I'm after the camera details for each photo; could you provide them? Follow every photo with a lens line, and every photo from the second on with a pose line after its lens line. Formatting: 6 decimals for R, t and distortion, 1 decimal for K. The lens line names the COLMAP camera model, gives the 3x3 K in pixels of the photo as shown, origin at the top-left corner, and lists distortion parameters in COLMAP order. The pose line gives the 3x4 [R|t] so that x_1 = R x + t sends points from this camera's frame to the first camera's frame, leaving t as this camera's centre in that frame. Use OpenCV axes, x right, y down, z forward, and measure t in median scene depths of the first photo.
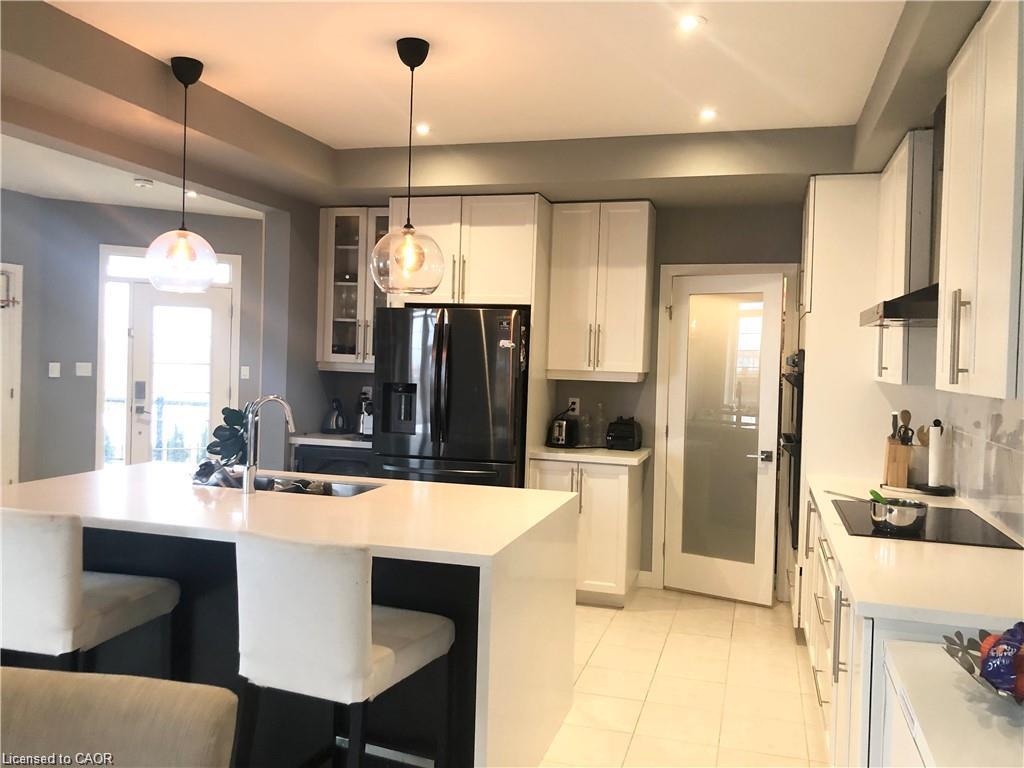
lens RADIAL K [[834.4, 0, 517.2], [0, 834.4, 376.7], [0, 0, 1]] dist [0.042151, -0.057253]
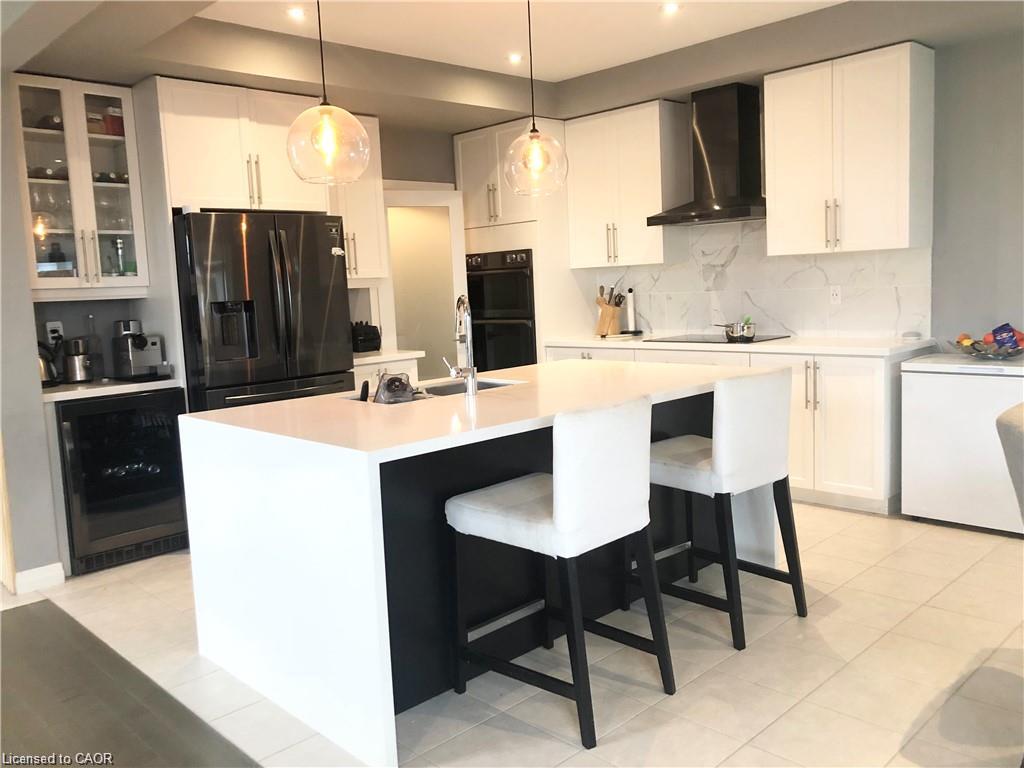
lens RADIAL K [[834.4, 0, 512.3], [0, 834.4, 376.2], [0, 0, 1]] dist [0.042151, -0.057253]
pose [[0.501742, -0.150647, 0.851798, -0.713722], [0.081464, 0.988571, 0.126851, -0.001899], [-0.861173, 0.005745, 0.508280, 0.294773]]
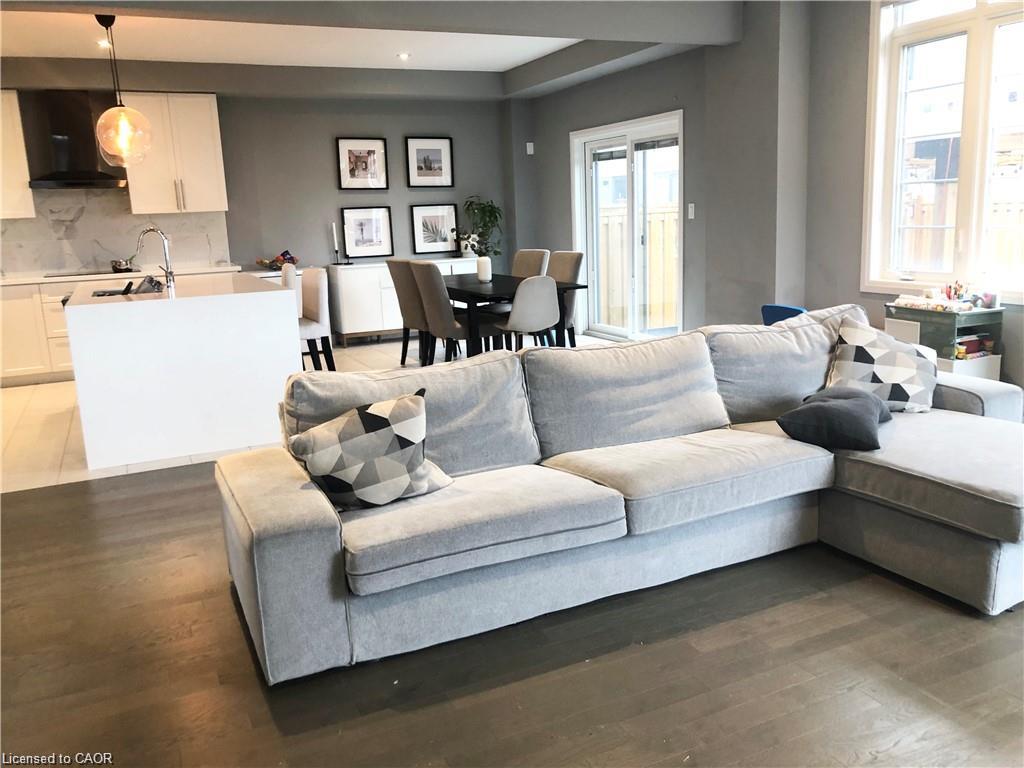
lens RADIAL K [[834.4, 0, 518.9], [0, 834.4, 382.3], [0, 0, 1]] dist [0.042151, -0.057253]
pose [[-0.653844, -0.156607, 0.740245, -1.271891], [0.038766, 0.970127, 0.239482, -0.031240], [-0.755636, 0.185280, -0.628240, 0.985722]]
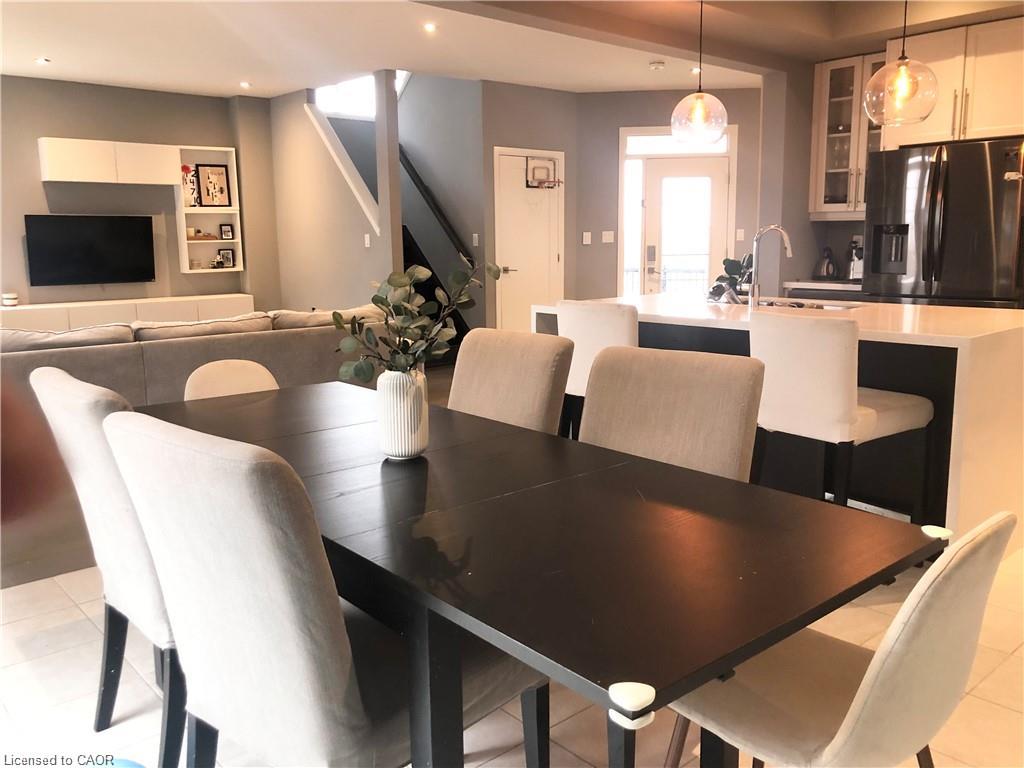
lens RADIAL K [[834.4, 0, 525.0], [0, 834.4, 373.3], [0, 0, 1]] dist [0.042151, -0.057253]
pose [[0.850395, 0.043493, -0.524343, 0.025577], [0.026353, 0.991806, 0.125007, 0.046484], [0.525484, -0.120123, 0.842281, -0.133296]]
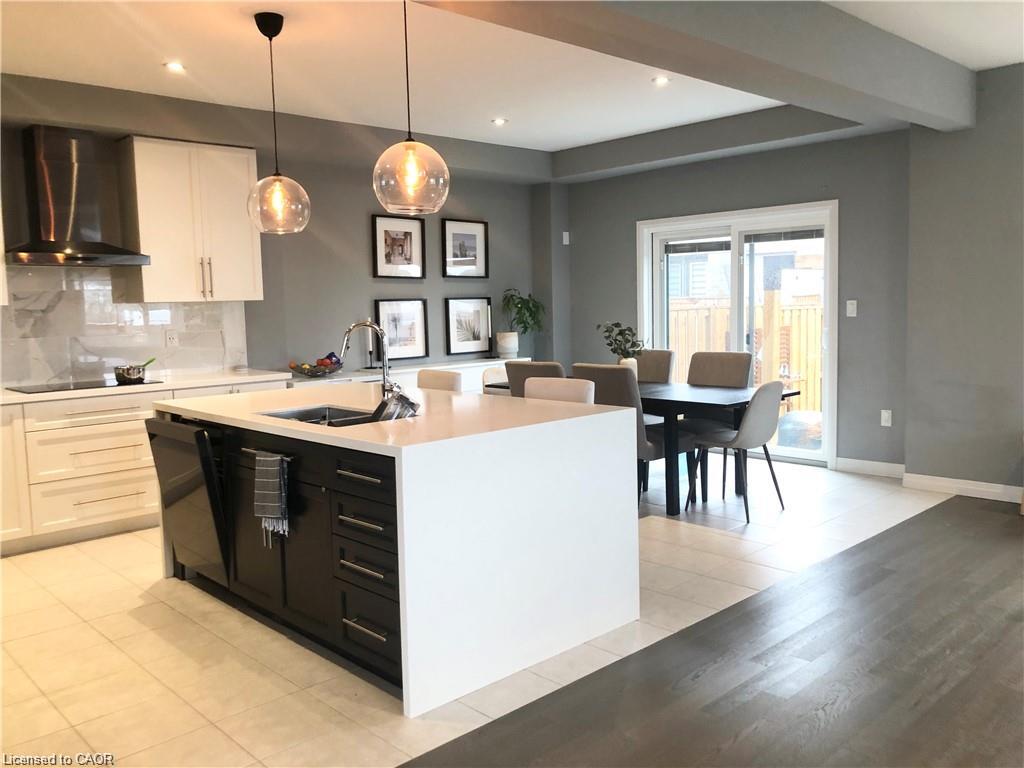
lens RADIAL K [[834.4, 0, 519.9], [0, 834.4, 378.2], [0, 0, 1]] dist [0.042151, -0.057253]
pose [[-0.855397, -0.054902, 0.515055, -0.660593], [0.012437, 0.991903, 0.126387, -0.024382], [-0.517823, 0.114516, -0.847788, 1.173479]]
